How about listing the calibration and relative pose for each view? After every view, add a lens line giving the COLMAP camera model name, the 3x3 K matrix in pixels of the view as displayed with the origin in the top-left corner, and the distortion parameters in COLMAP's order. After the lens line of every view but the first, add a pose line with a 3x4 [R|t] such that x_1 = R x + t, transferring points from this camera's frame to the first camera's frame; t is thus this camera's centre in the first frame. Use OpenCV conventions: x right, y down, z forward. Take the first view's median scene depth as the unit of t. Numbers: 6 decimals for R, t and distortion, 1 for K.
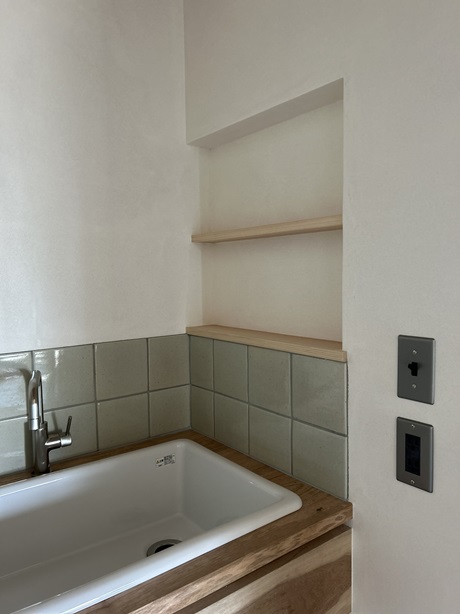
lens RADIAL K [[456.0, 0, 230.0], [0, 456.0, 307.0], [0, 0, 1]] dist [-0.005599, -0.007879]
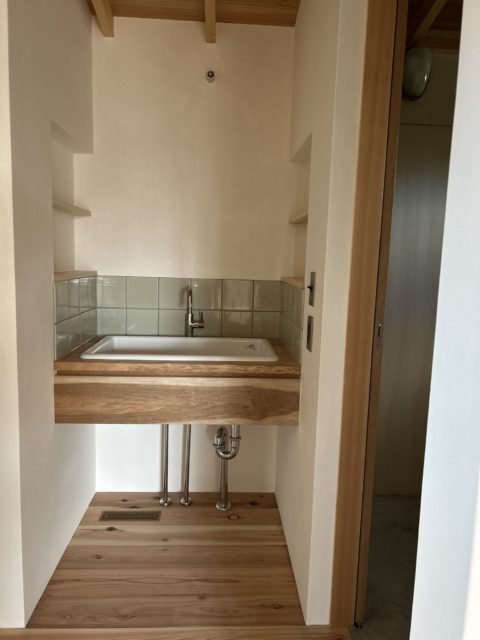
lens RADIAL K [[475.4, 0, 240.0], [0, 475.4, 320.0], [0, 0, 1]] dist [-0.005599, -0.007879]
pose [[0.823749, 0.110084, -0.556165, 0.862155], [-0.078679, 0.993673, 0.080149, 0.085706], [0.561469, -0.022264, 0.827198, -0.569427]]
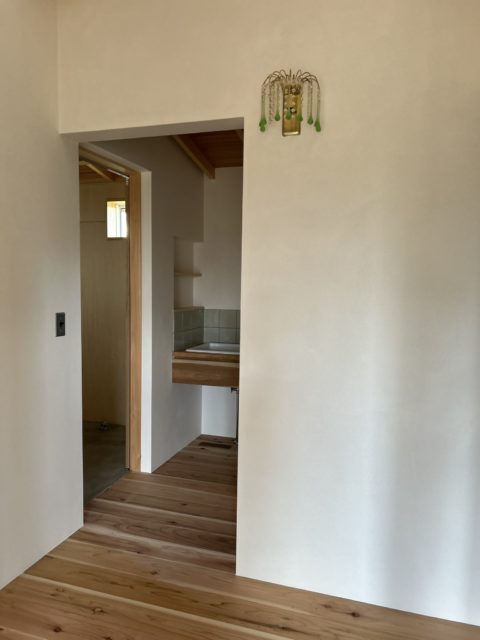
lens RADIAL K [[475.4, 0, 240.0], [0, 475.4, 320.0], [0, 0, 1]] dist [-0.005599, -0.007879]
pose [[0.571223, 0.084524, -0.816431, 2.291403], [-0.075663, 0.995871, 0.050164, -0.008301], [0.817300, 0.033119, 0.575260, -1.075452]]
